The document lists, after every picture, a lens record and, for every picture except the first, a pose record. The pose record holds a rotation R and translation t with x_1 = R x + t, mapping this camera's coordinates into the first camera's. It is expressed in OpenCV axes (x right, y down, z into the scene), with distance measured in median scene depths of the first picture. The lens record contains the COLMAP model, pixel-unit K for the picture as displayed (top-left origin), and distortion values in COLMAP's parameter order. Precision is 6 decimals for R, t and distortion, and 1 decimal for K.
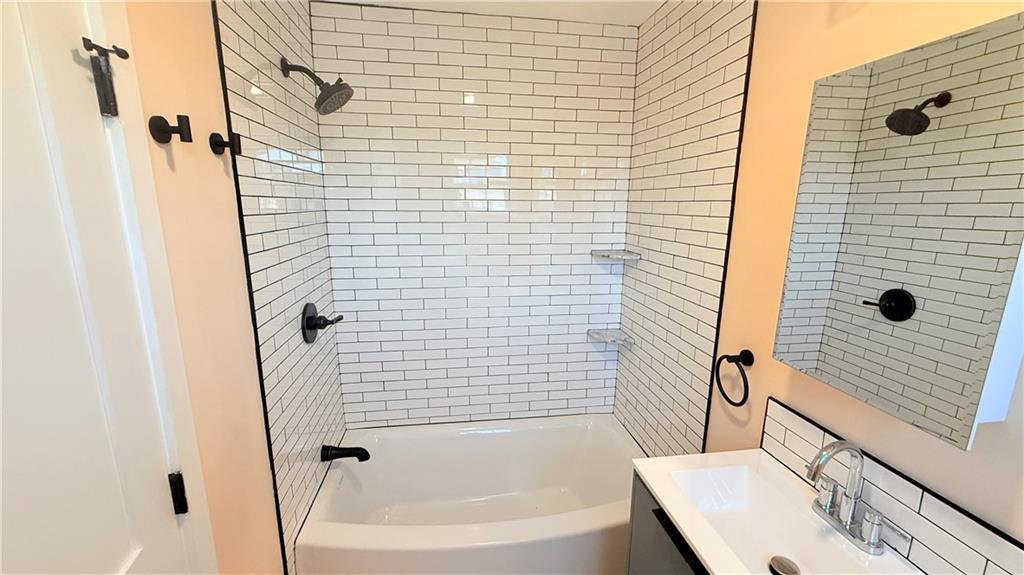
lens RADIAL K [[418.7, 0, 510.7], [0, 418.7, 290.2], [0, 0, 1]] dist [-0.000983, -0.000039]
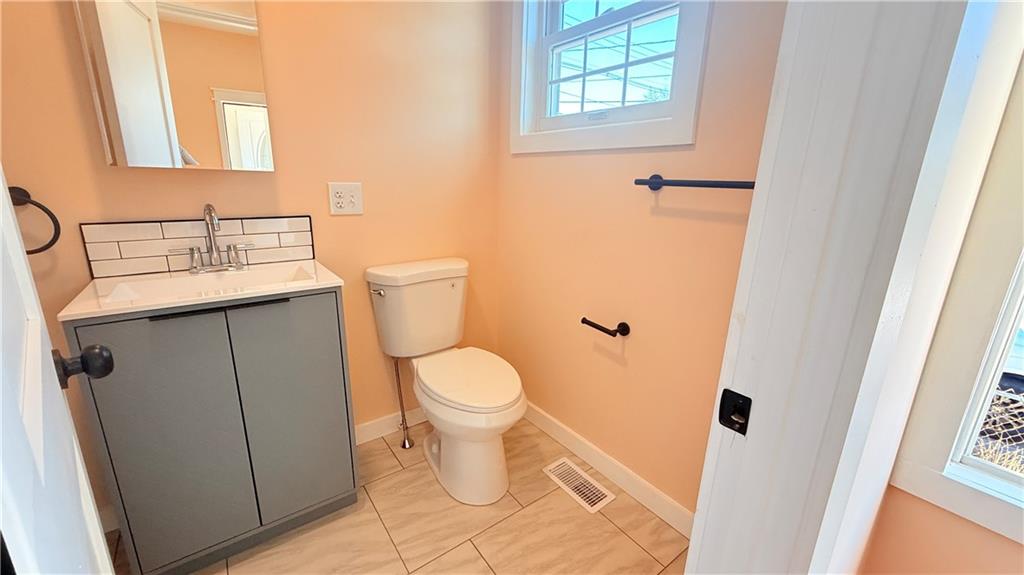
lens RADIAL K [[406.8, 0, 509.1], [0, 406.8, 287.9], [0, 0, 1]] dist [-0.001787, 0.000195]
pose [[-0.469213, -0.250206, 0.846898, -0.670485], [0.156784, 0.920184, 0.358721, 0.194445], [-0.869056, 0.301097, -0.392534, 0.498148]]
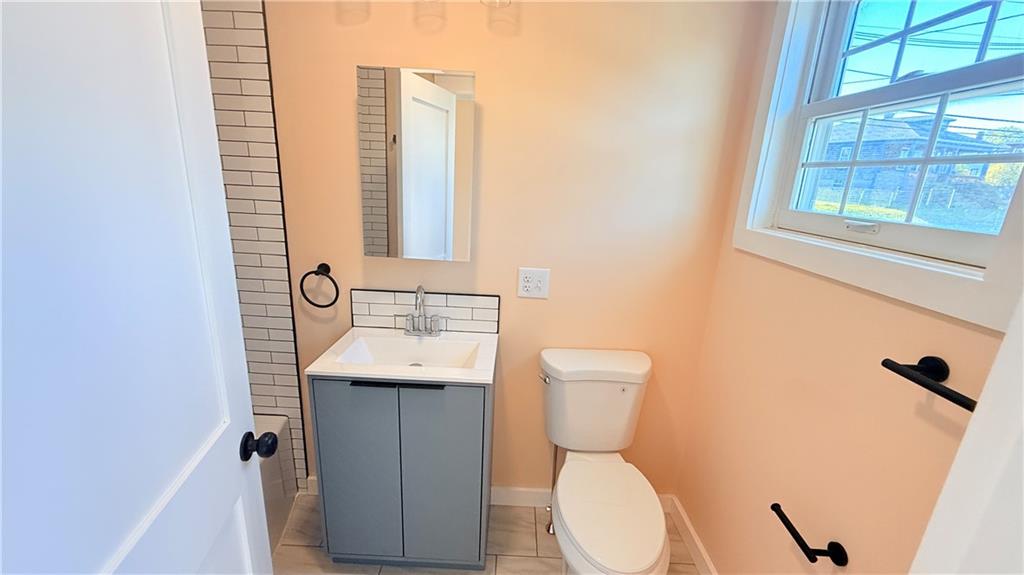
lens RADIAL K [[406.8, 0, 509.1], [0, 406.8, 287.9], [0, 0, 1]] dist [-0.001787, 0.000195]
pose [[0.159518, -0.262186, 0.951742, -0.567427], [0.162007, 0.957969, 0.236748, 0.010576], [-0.973811, 0.116423, 0.195289, 0.192269]]
